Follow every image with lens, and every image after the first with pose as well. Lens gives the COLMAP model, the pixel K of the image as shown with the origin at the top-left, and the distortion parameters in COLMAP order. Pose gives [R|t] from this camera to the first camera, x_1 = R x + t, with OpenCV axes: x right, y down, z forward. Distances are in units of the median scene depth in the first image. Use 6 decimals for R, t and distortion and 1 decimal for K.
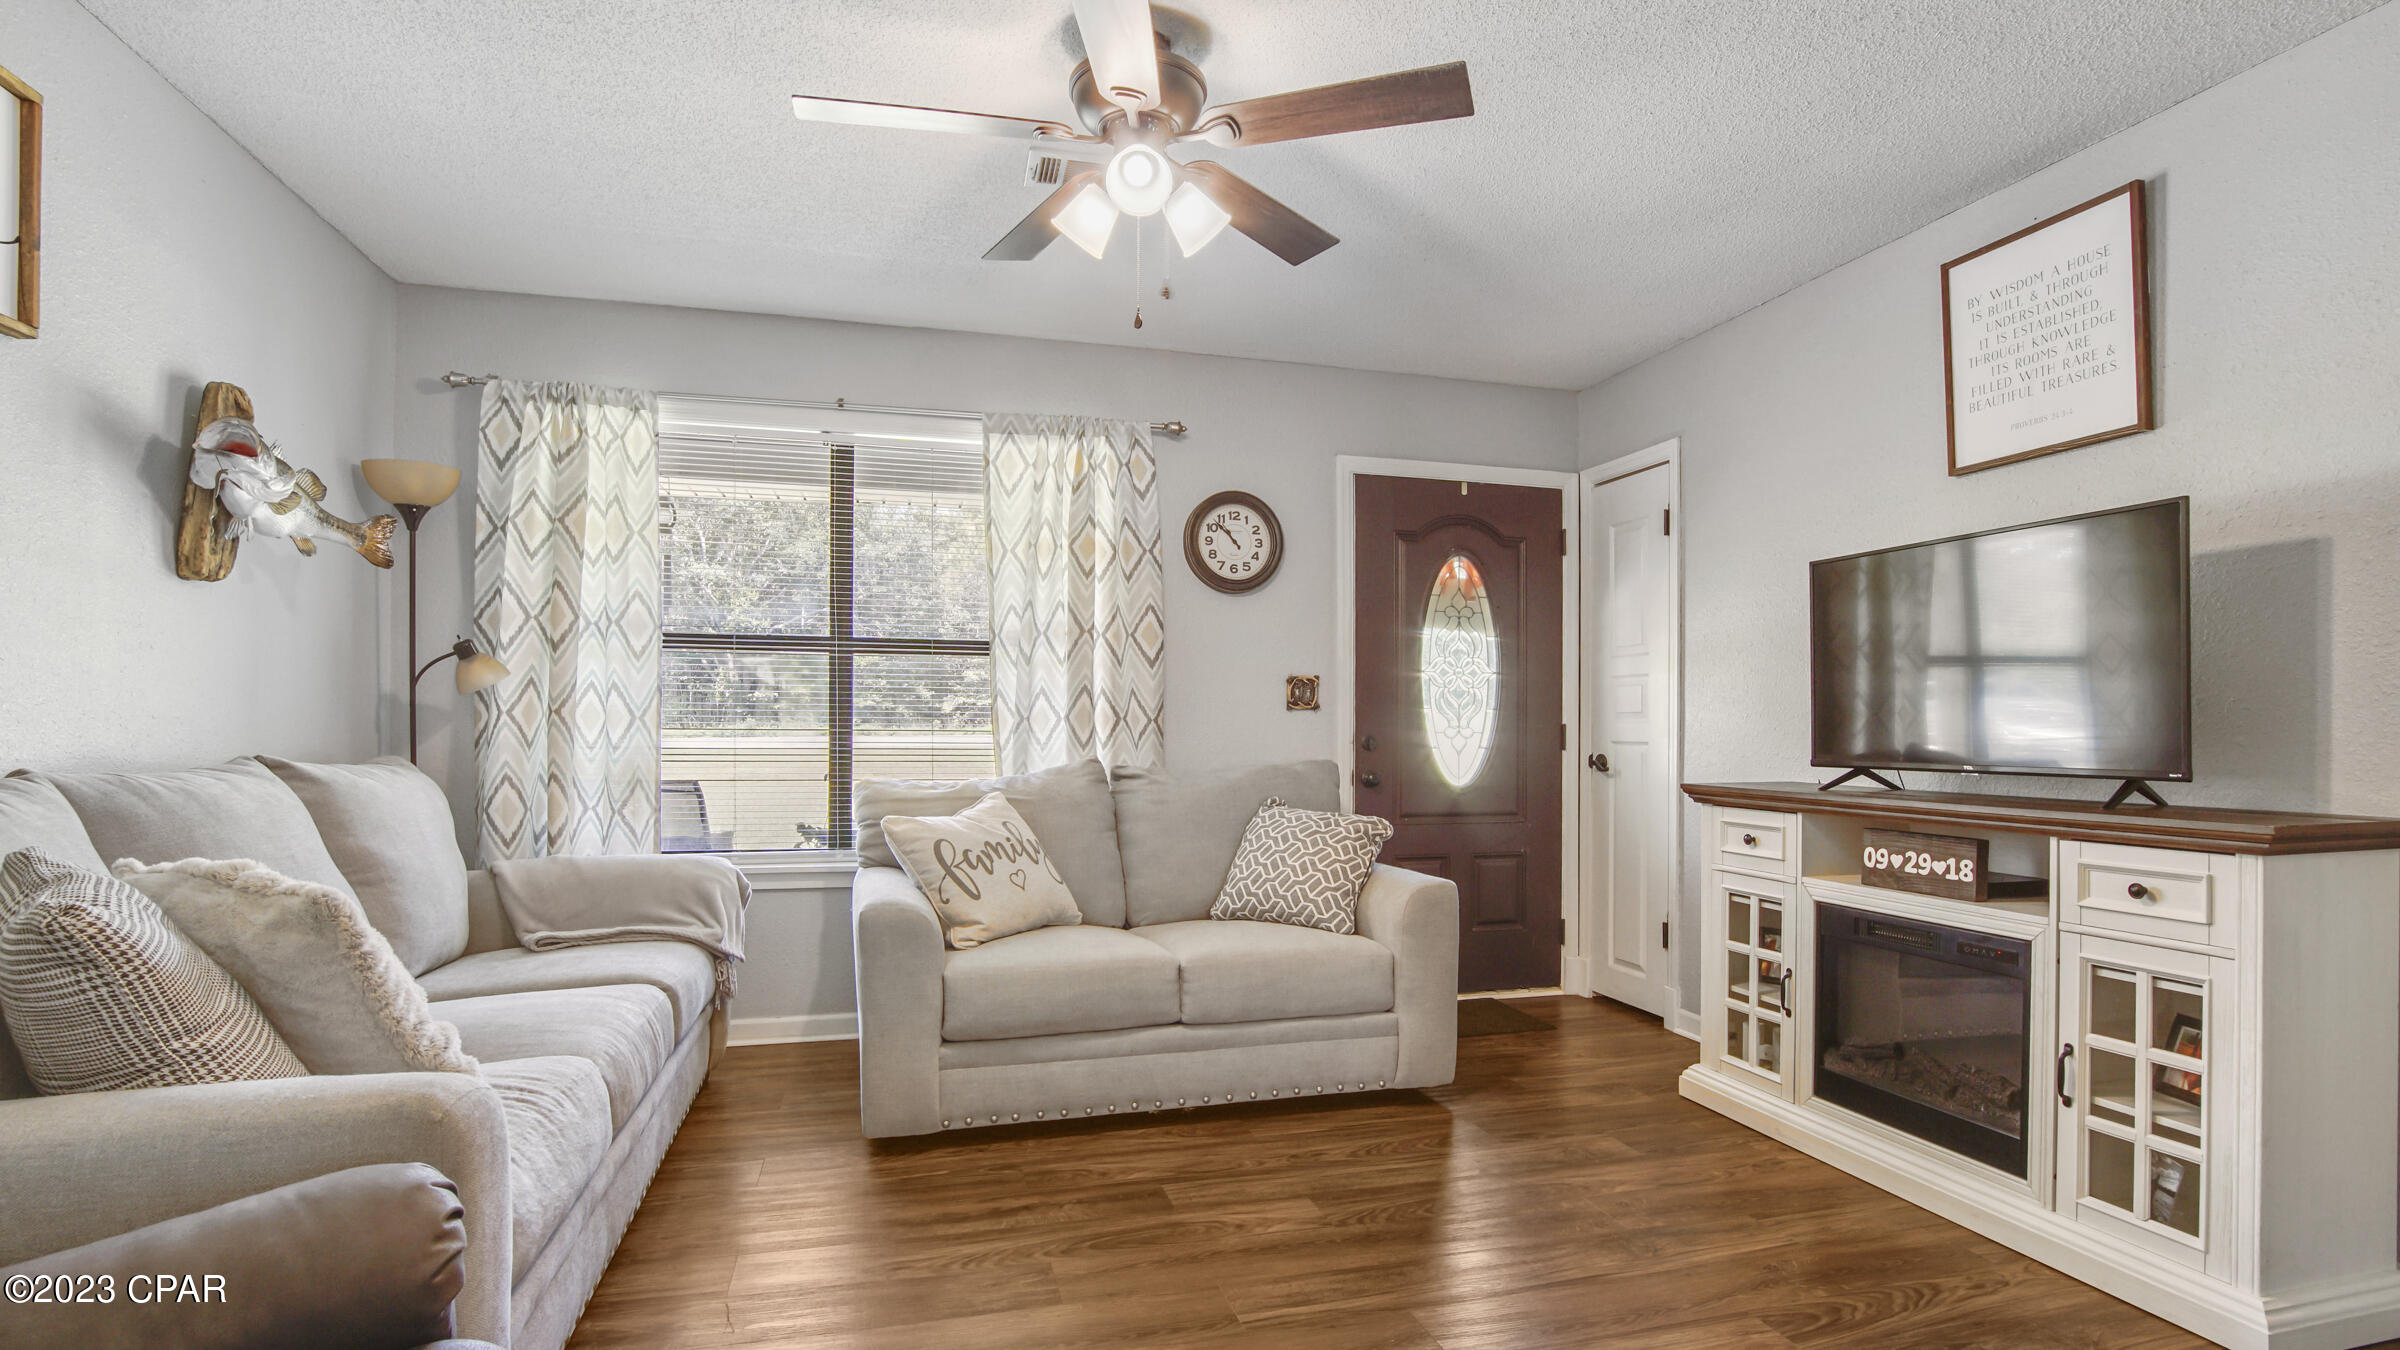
lens RADIAL K [[1153.6, 0, 1223.6], [0, 1153.6, 709.6], [0, 0, 1]] dist [-0.030694, 0.000405]
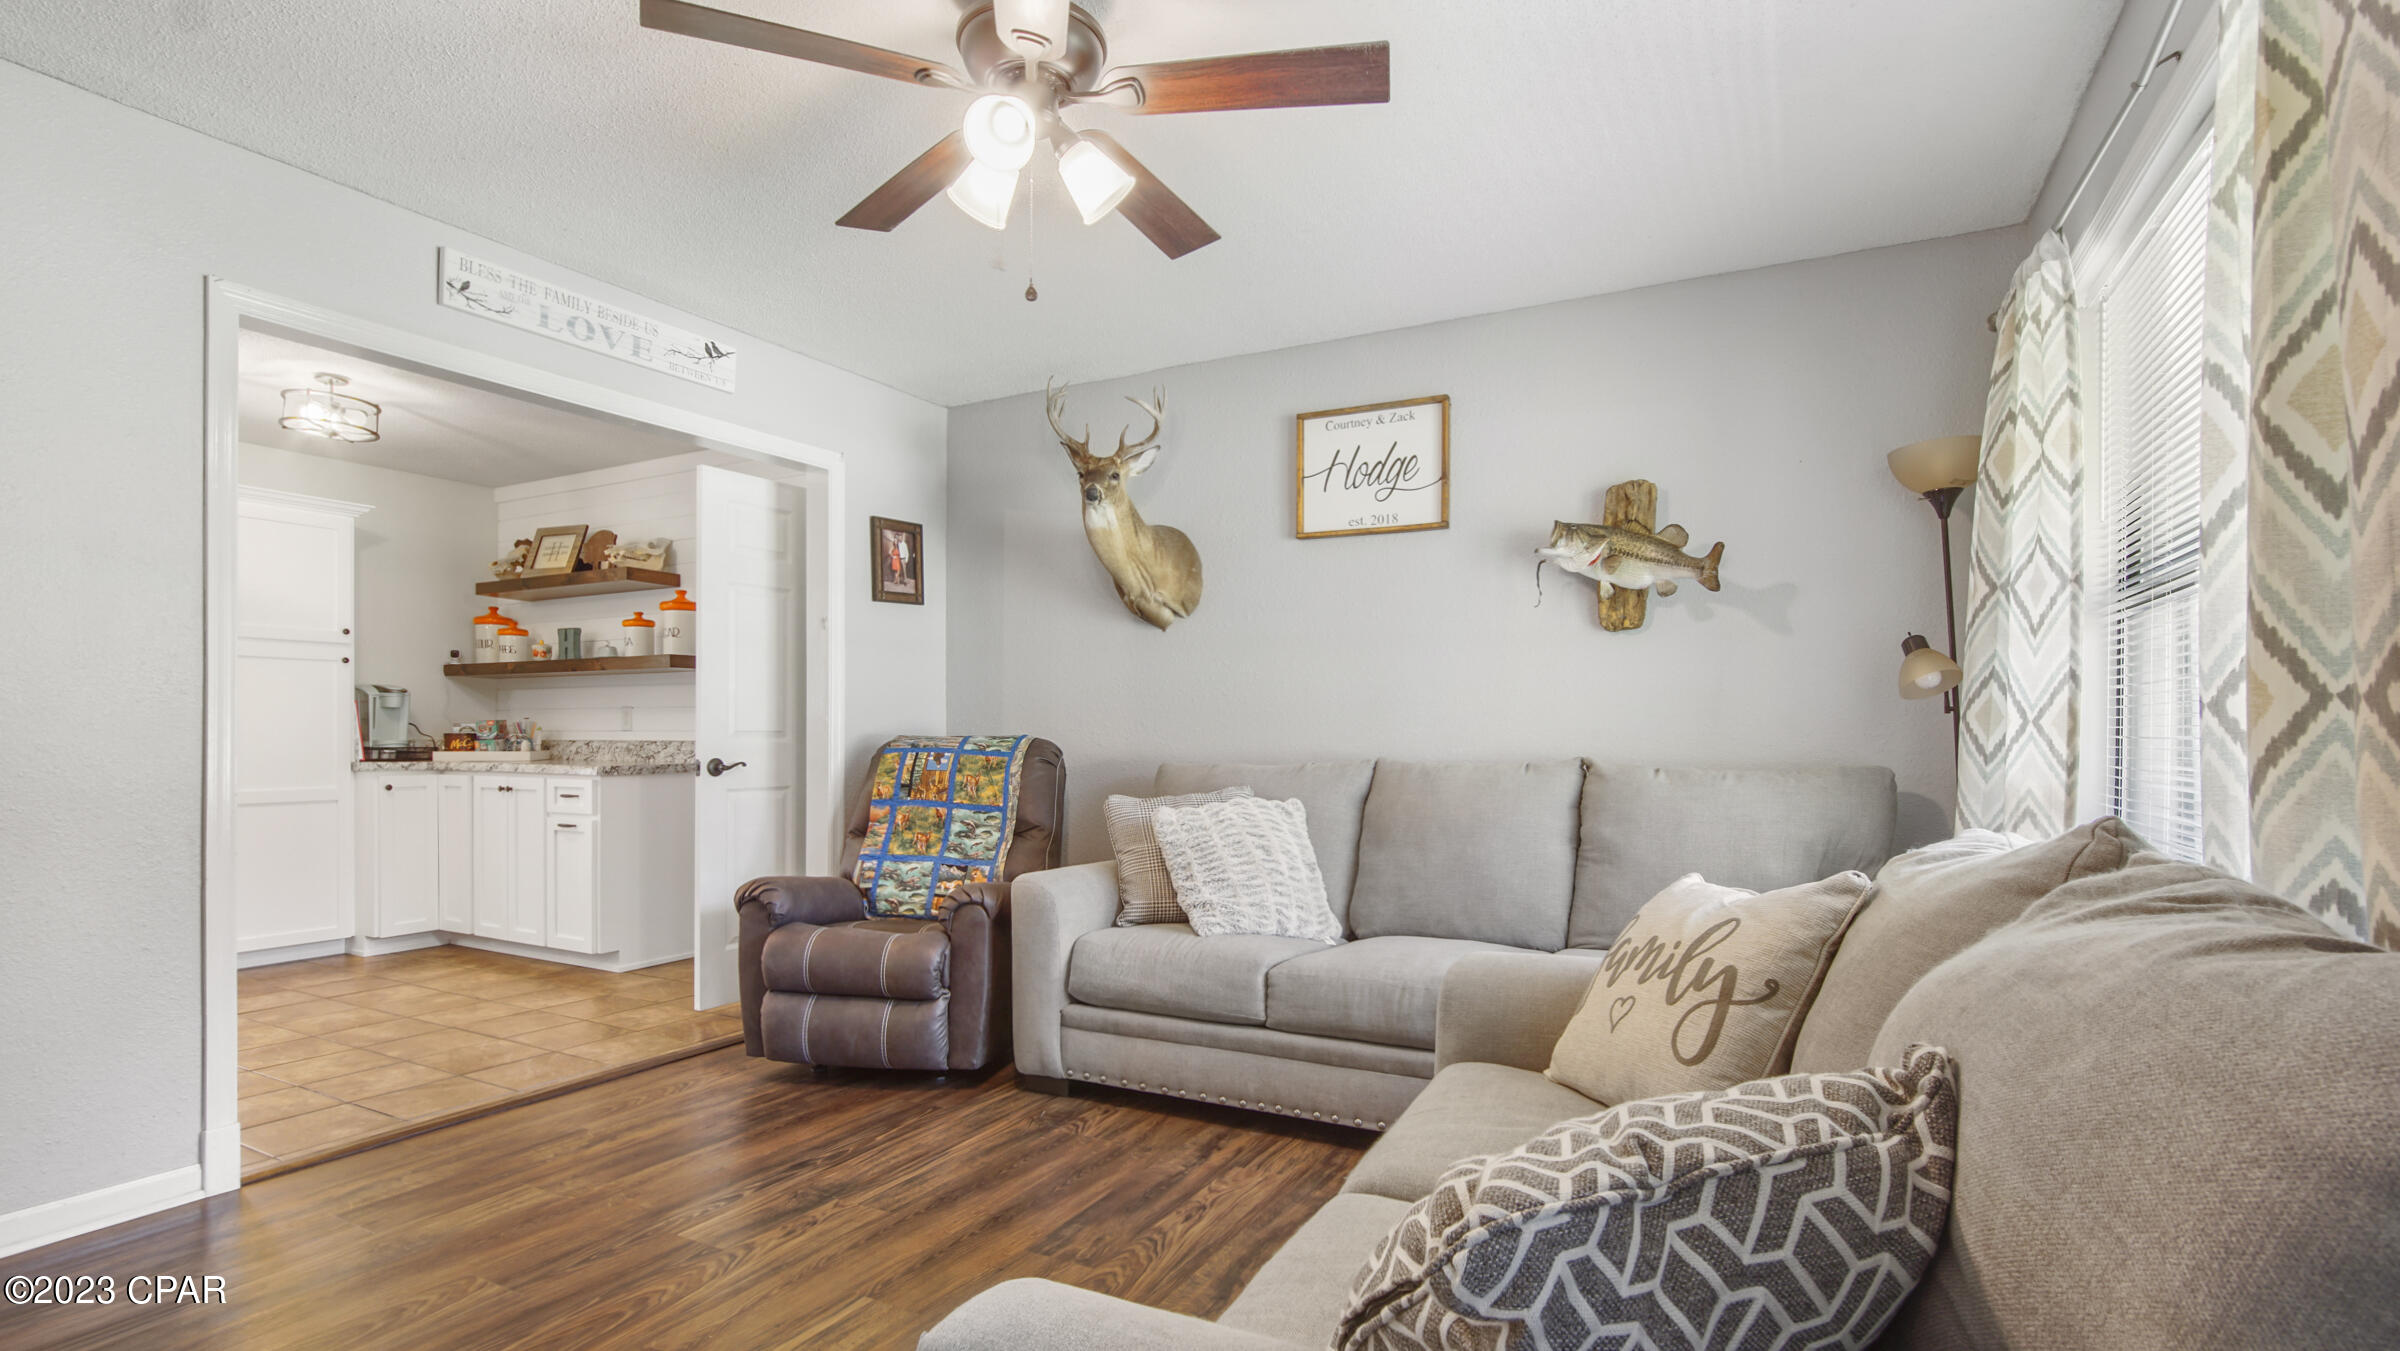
lens RADIAL K [[1126.6, 0, 1198.1], [0, 1126.6, 727.8], [0, 0, 1]] dist [-0.030540, -0.000043]
pose [[-0.697601, -0.010400, -0.716411, 0.331817], [0.005647, 0.999784, -0.020012, 0.022193], [0.716464, -0.018006, -0.697391, 1.194412]]
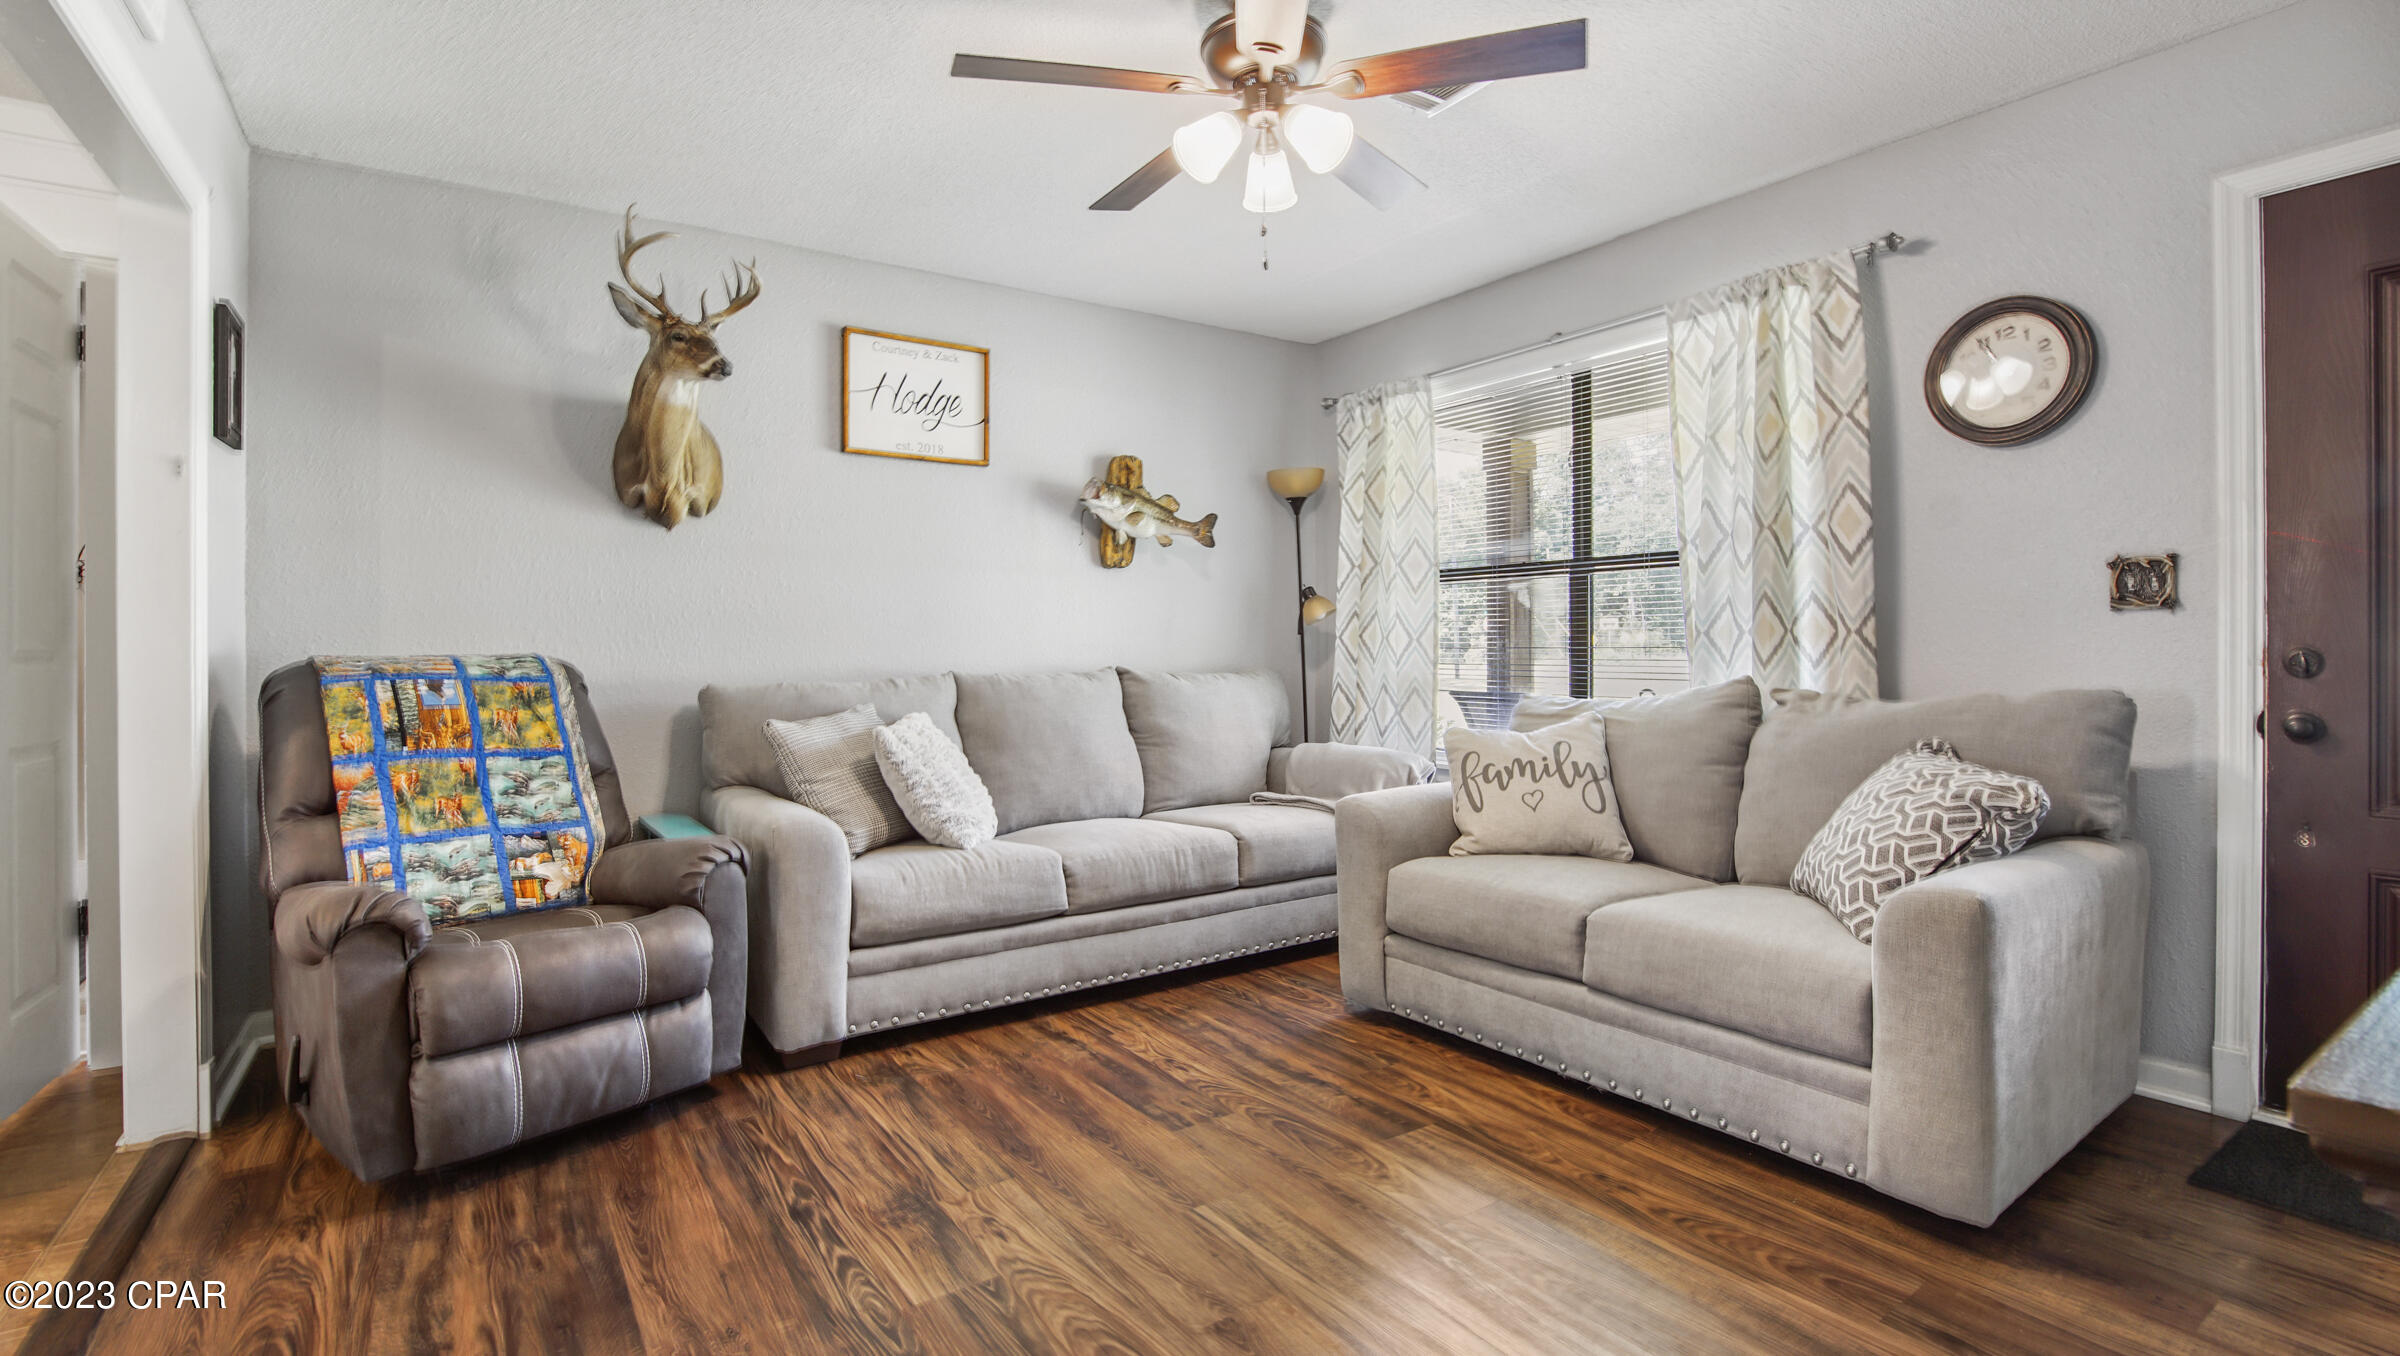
lens RADIAL K [[1109.1, 0, 1194.8], [0, 1109.1, 622.7], [0, 0, 1]] dist [-0.030120, 0.000222]
pose [[0.307518, -0.028703, -0.951109, 0.611746], [0.023686, 0.999466, -0.022504, 0.011439], [0.951247, -0.015607, 0.308034, 0.428877]]
